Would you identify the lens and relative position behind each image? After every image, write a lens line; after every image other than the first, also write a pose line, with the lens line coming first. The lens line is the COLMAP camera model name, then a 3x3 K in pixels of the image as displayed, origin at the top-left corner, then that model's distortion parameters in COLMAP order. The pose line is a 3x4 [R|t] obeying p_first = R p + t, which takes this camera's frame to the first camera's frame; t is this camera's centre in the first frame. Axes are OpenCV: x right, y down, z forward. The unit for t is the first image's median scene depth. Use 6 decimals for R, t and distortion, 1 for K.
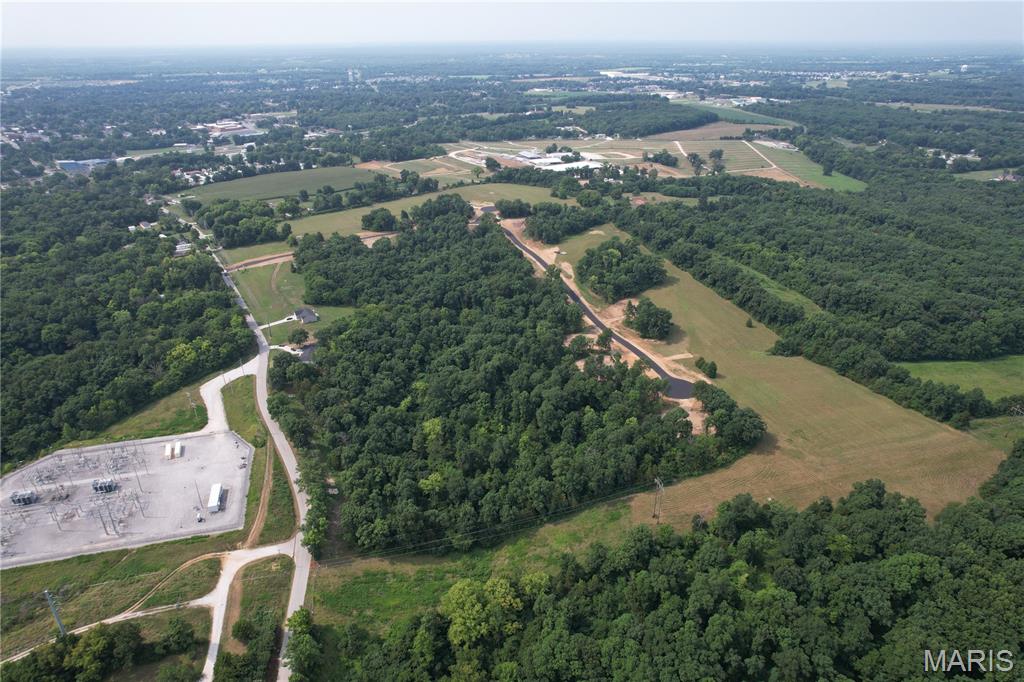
lens RADIAL K [[656.0, 0, 512.0], [0, 656.0, 341.0], [0, 0, 1]] dist [-0.076773, 0.069069]
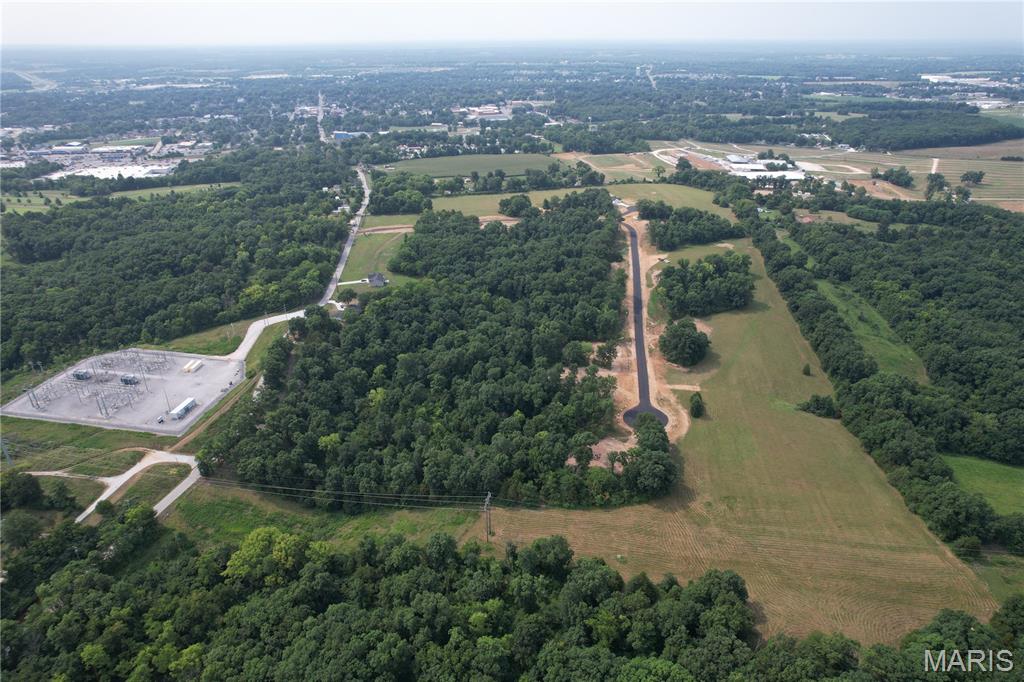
lens RADIAL K [[656.0, 0, 512.0], [0, 656.0, 341.0], [0, 0, 1]] dist [-0.076773, 0.069069]
pose [[0.899827, 0.188899, -0.393228, 0.195165], [-0.187029, 0.981393, 0.043462, -0.016473], [0.394121, 0.034437, 0.918413, 0.049606]]
